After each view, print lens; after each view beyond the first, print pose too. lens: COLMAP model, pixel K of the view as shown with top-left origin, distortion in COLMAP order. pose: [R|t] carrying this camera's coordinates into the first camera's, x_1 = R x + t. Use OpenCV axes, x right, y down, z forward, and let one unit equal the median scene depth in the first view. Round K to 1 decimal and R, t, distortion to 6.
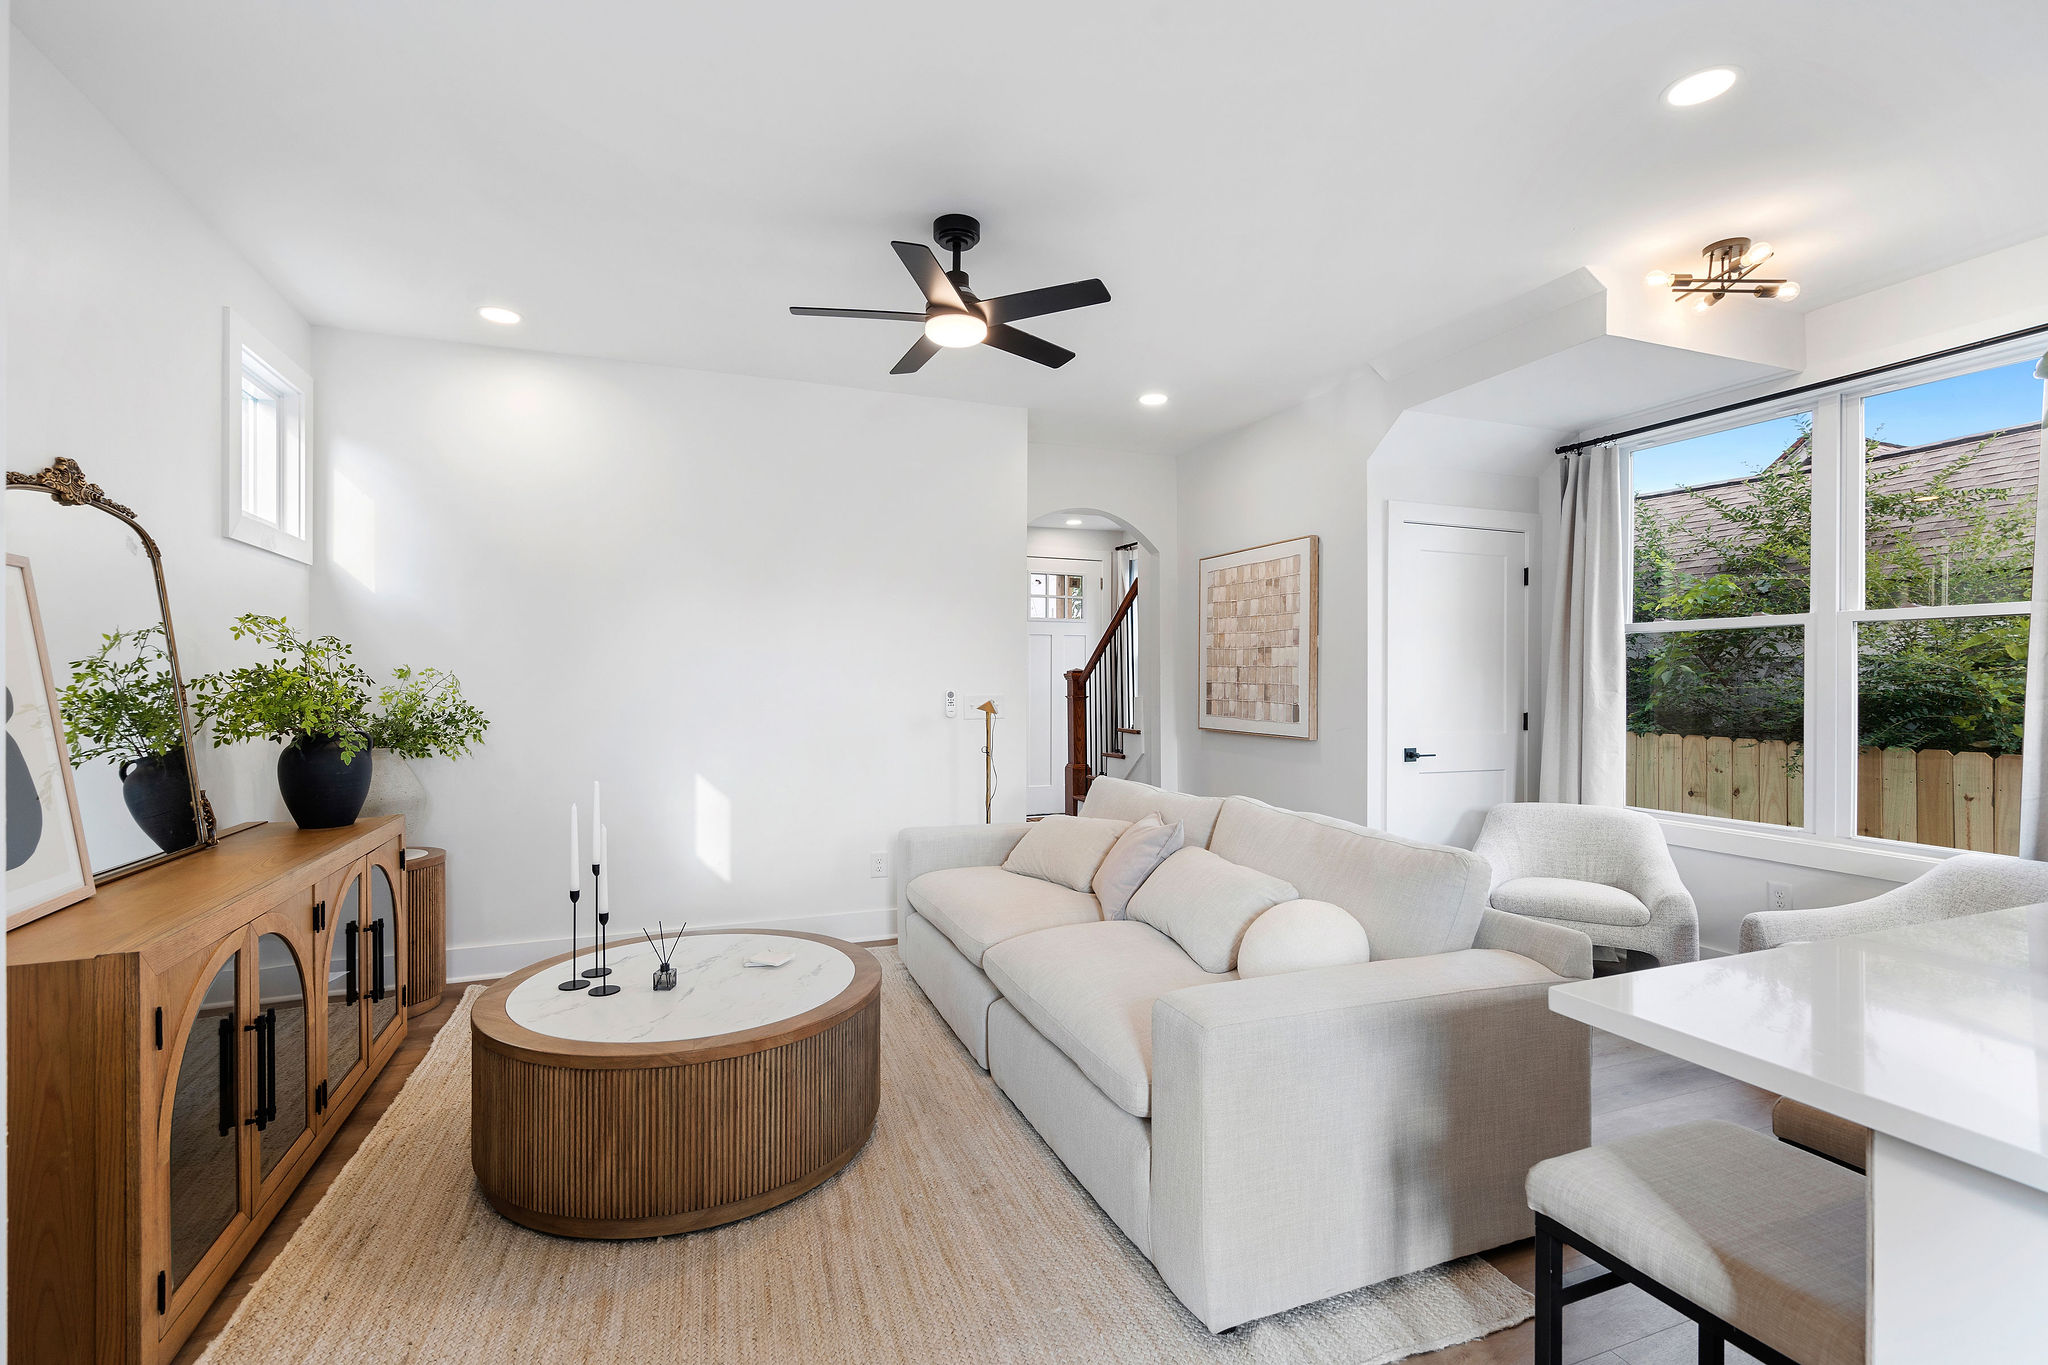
lens RADIAL K [[930.1, 0, 1024.0], [0, 930.1, 682.5], [0, 0, 1]] dist [-0.000149, -0.000018]
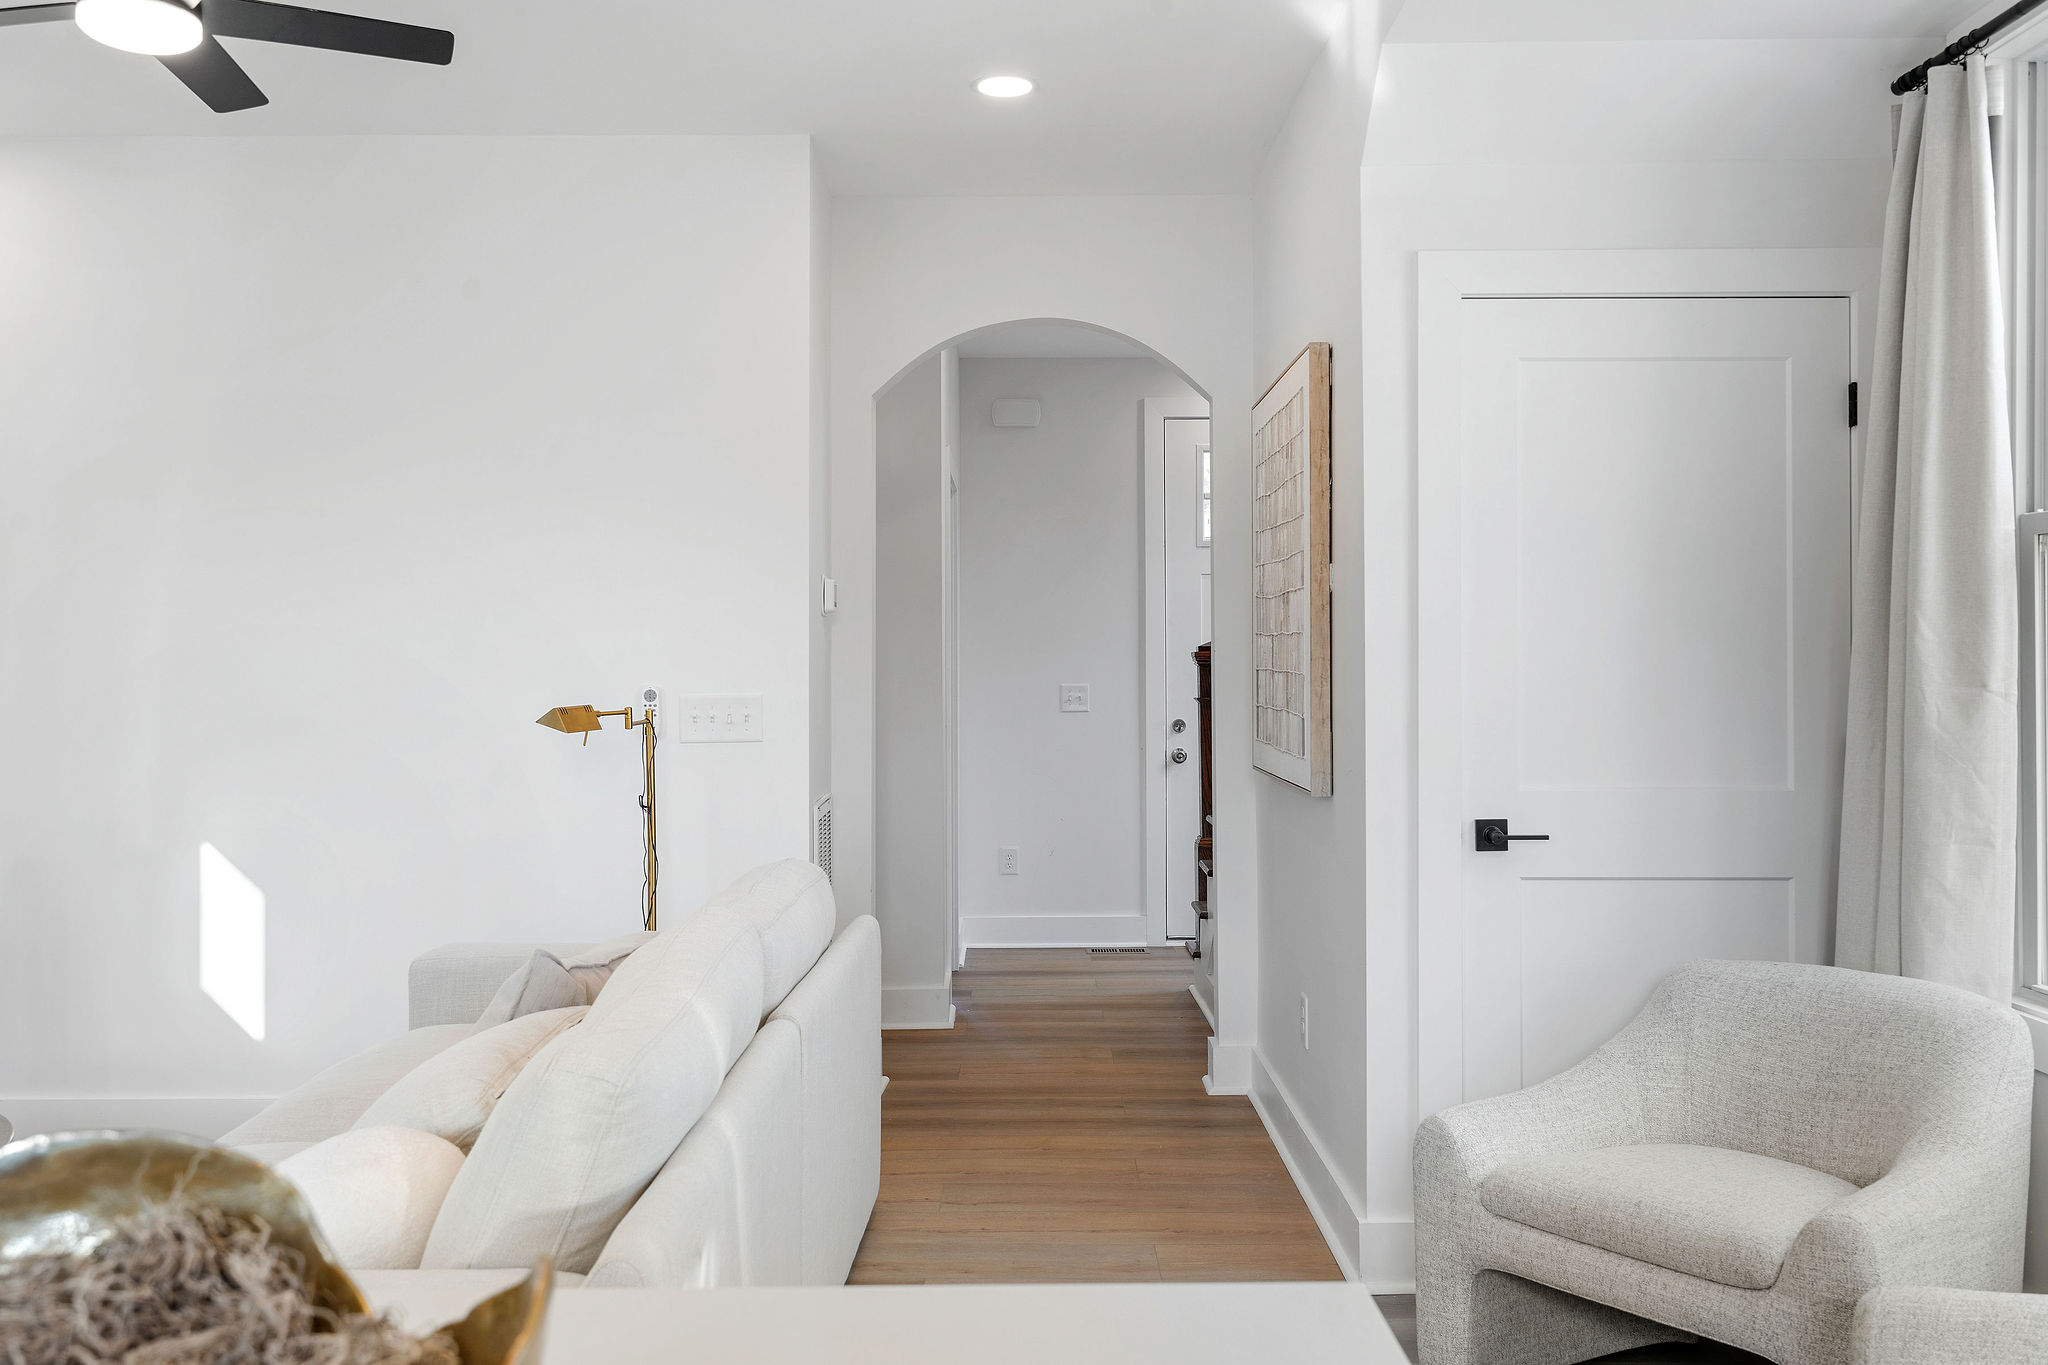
lens RADIAL K [[1747.0, 0, 1024.0], [0, 1747.0, 682.5], [0, 0, 1]] dist [-0.002213, -0.001966]
pose [[0.929231, -0.003590, -0.369481, 0.518453], [0.004872, 0.999985, 0.002536, 0.003876], [0.369466, -0.004157, 0.929235, 0.168253]]
